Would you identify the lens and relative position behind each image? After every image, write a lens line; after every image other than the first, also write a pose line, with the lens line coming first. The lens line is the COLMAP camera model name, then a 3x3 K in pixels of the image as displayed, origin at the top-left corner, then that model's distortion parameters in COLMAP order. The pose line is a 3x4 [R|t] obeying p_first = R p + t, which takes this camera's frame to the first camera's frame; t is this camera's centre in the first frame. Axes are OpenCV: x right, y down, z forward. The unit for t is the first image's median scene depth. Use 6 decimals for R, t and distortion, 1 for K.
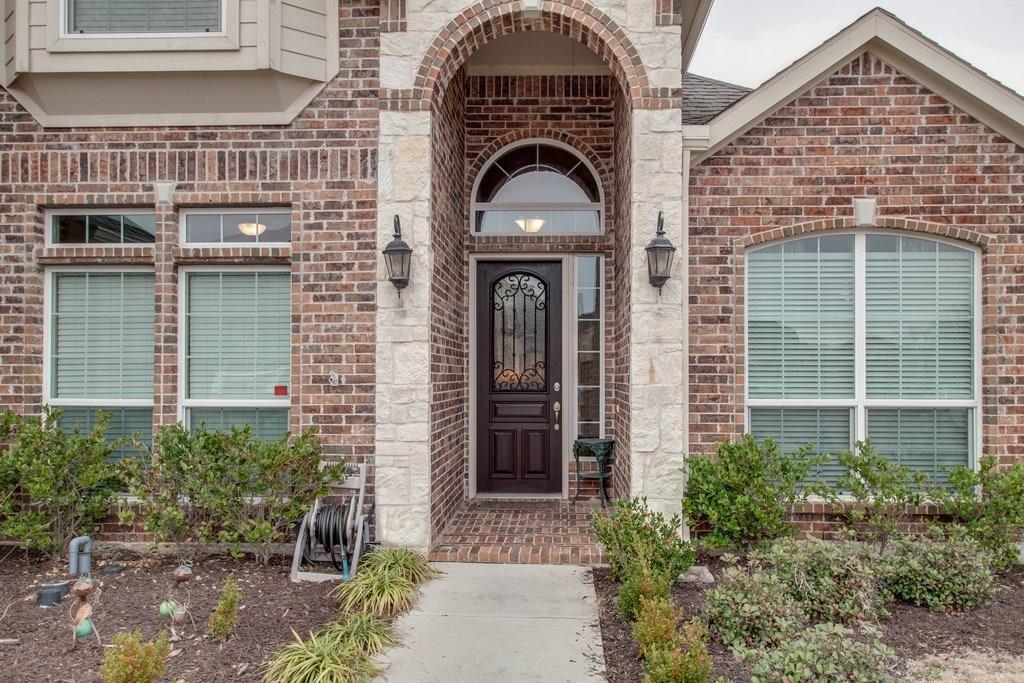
lens RADIAL K [[838.5, 0, 535.1], [0, 838.5, 366.5], [0, 0, 1]] dist [-0.005053, 0.024663]
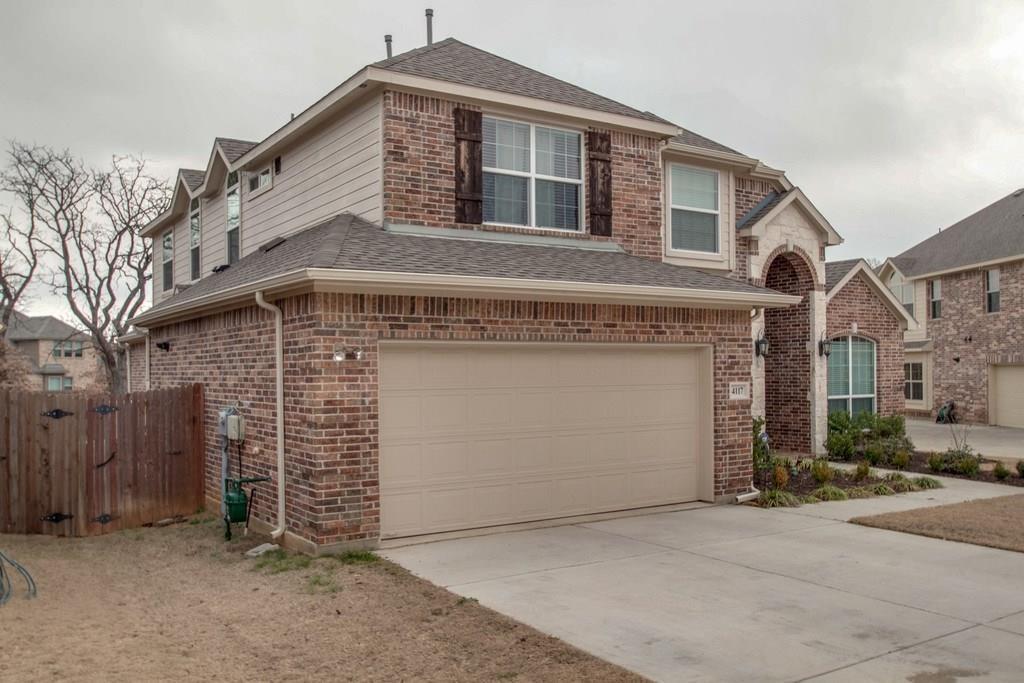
lens RADIAL K [[900.2, 0, 512.8], [0, 900.2, 364.9], [0, 0, 1]] dist [-0.054147, -0.003102]
pose [[0.803800, -0.006071, 0.594869, -2.296215], [0.005948, 0.999980, 0.002168, -0.075769], [-0.594870, 0.001796, 0.803820, -0.716392]]
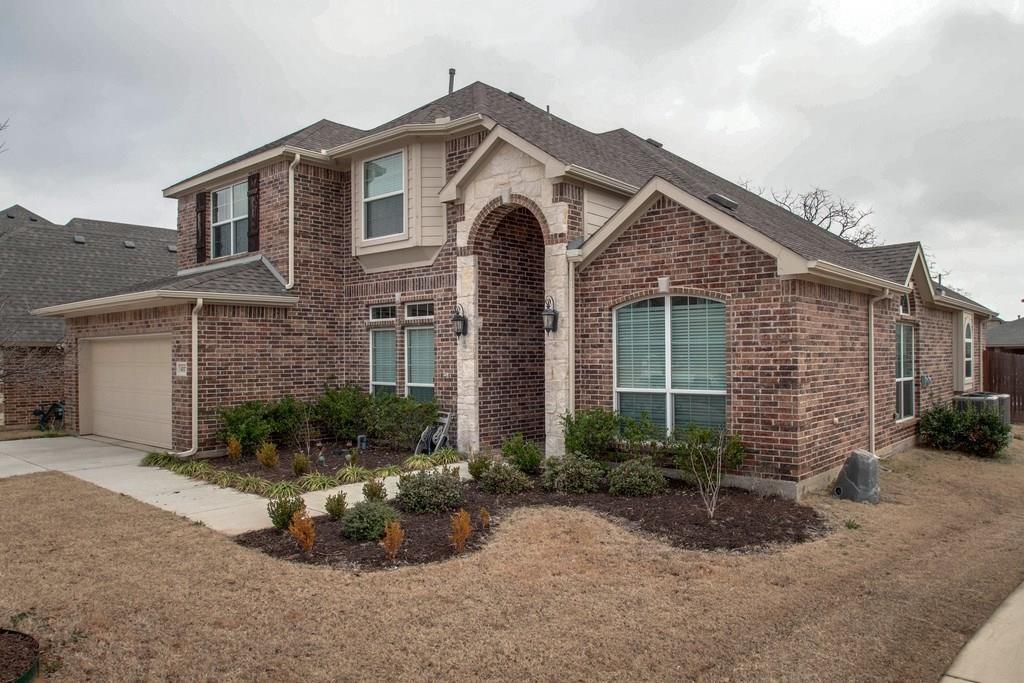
lens RADIAL K [[703.0, 0, 518.0], [0, 703.0, 351.2], [0, 0, 1]] dist [-0.004627, 0.000016]
pose [[0.786687, -0.012434, -0.617227, 1.077019], [0.014363, 0.999895, -0.001836, -0.044005], [0.617185, -0.007421, 0.786783, -0.378423]]
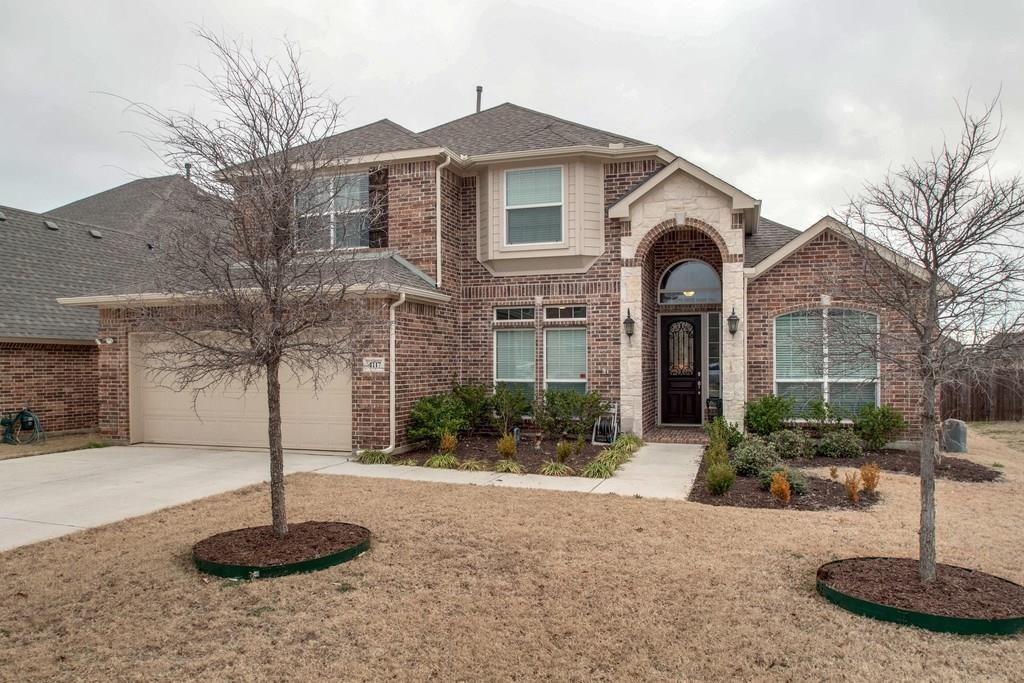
lens RADIAL K [[667.0, 0, 539.3], [0, 667.0, 366.7], [0, 0, 1]] dist [-0.024809, 0.003542]
pose [[0.967179, -0.005844, -0.254028, 0.086760], [0.008903, 0.999901, 0.010893, -0.023283], [0.253940, -0.012797, 0.967135, -1.014961]]
